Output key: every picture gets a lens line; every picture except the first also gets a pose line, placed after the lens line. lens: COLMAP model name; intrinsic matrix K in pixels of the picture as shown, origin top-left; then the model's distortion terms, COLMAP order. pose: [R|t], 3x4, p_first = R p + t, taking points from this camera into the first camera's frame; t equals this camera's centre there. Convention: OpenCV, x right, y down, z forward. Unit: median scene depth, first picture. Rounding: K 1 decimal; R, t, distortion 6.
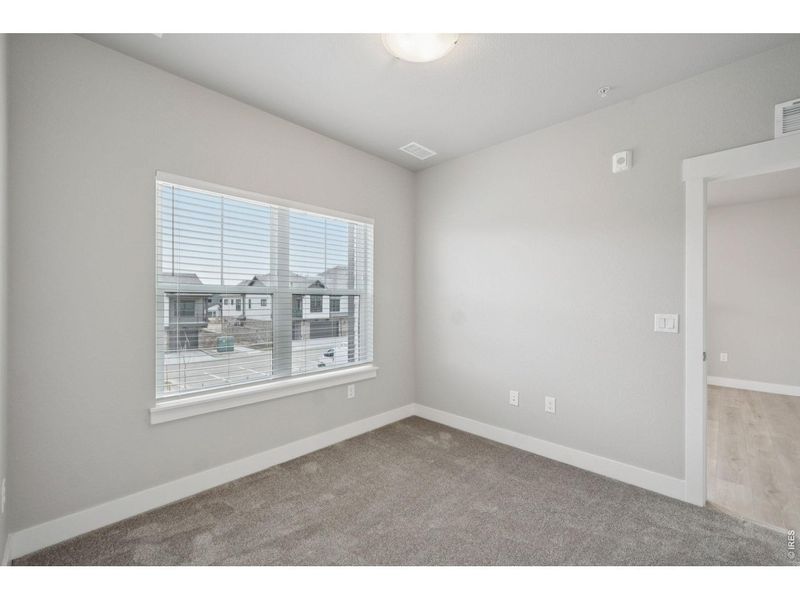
lens RADIAL K [[340.7, 0, 399.6], [0, 340.7, 298.4], [0, 0, 1]] dist [-0.001870, 0.000956]
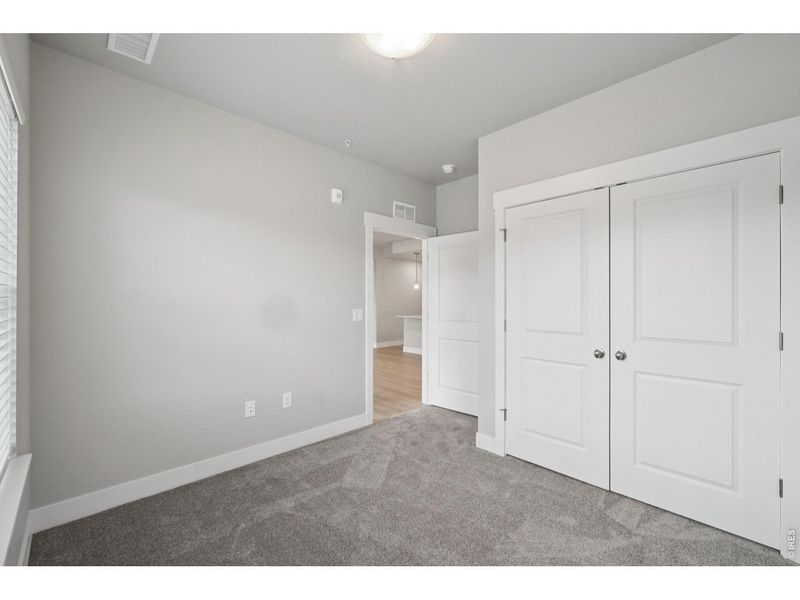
lens RADIAL K [[340.7, 0, 399.6], [0, 340.7, 298.4], [0, 0, 1]] dist [-0.001870, 0.000956]
pose [[0.030638, -0.003155, 0.999526, -0.426333], [-0.010759, 0.999936, 0.003487, -0.005629], [-0.999473, -0.010860, 0.030602, 0.449287]]
